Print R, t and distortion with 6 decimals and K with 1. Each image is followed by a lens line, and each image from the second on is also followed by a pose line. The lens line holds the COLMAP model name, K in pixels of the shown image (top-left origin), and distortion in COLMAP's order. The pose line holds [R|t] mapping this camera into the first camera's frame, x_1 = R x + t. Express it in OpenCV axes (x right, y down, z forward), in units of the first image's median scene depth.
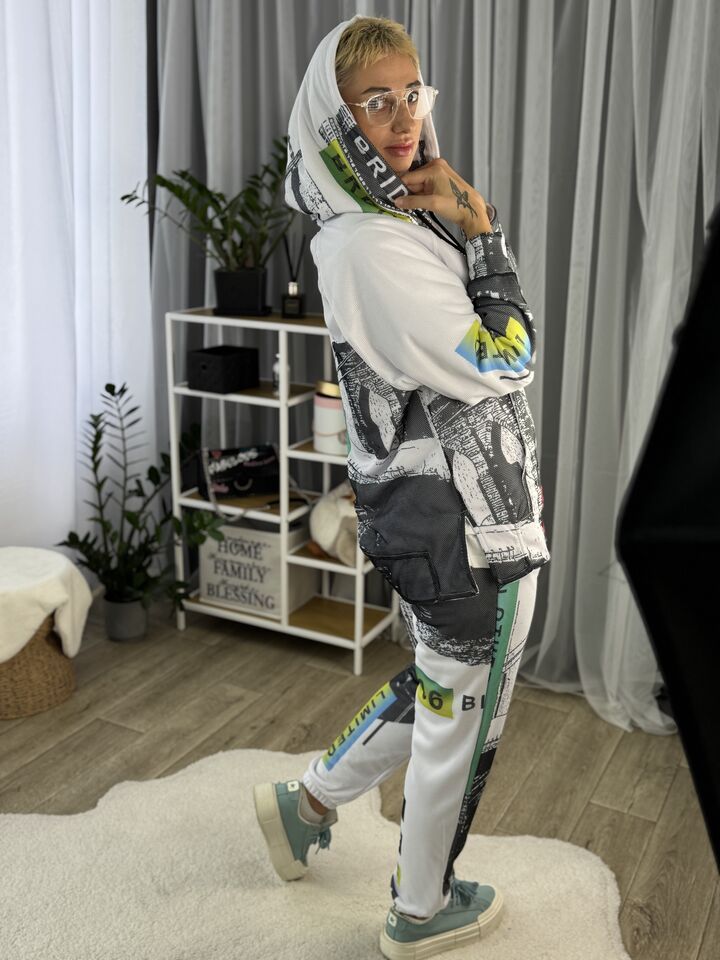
lens RADIAL K [[969.7, 0, 360.0], [0, 969.7, 480.0], [0, 0, 1]] dist [0.106744, -0.210791]
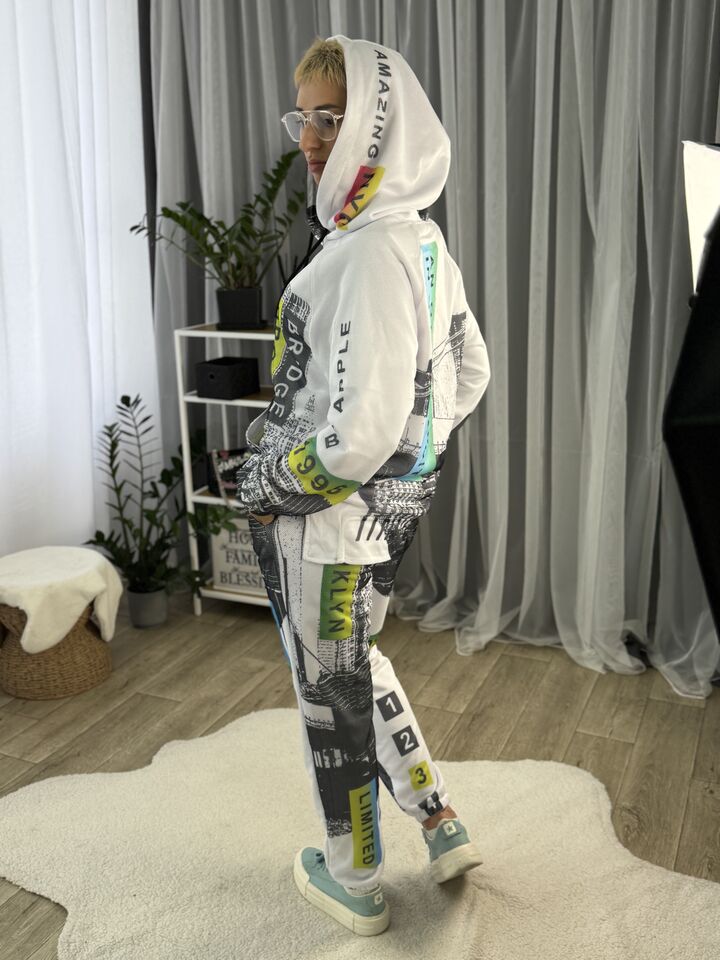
lens RADIAL K [[927.5, 0, 363.7], [0, 927.5, 484.4], [0, 0, 1]] dist [0.115793, -0.233217]
pose [[0.997130, -0.053711, 0.053348, -0.049634], [0.053880, 0.998546, -0.001726, 0.019119], [-0.053178, 0.004596, 0.998574, -0.080890]]
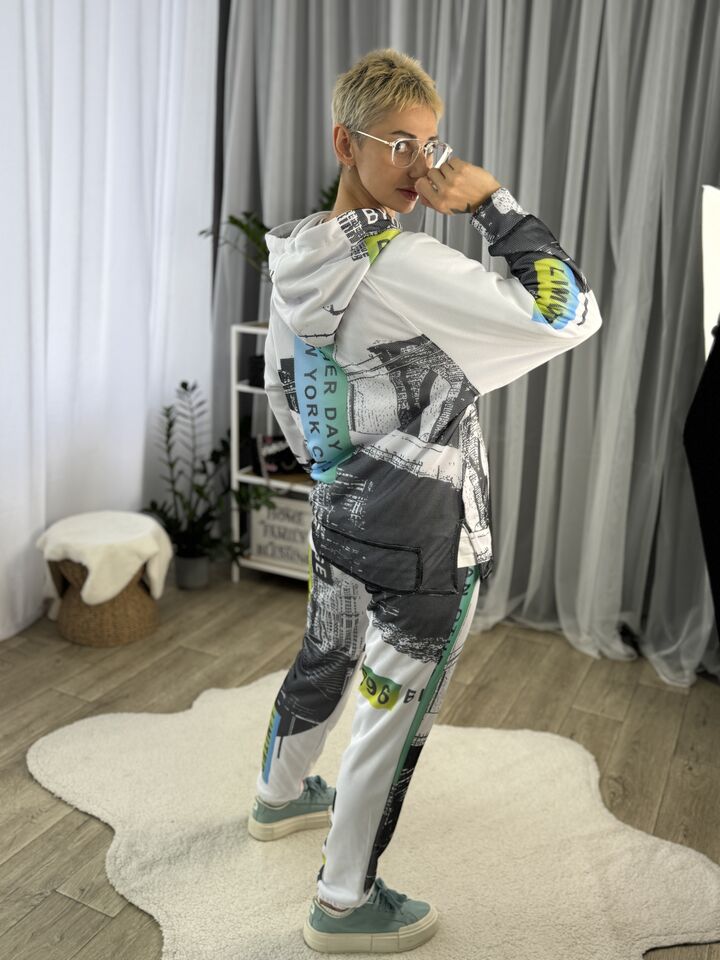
lens RADIAL K [[852.5, 0, 360.0], [0, 852.5, 480.0], [0, 0, 1]] dist [0.106689, -0.232984]
pose [[0.999503, 0.010391, 0.029751, -0.066297], [-0.010467, 0.999942, 0.002423, 0.022551], [-0.029724, -0.002733, 0.999554, -0.103839]]
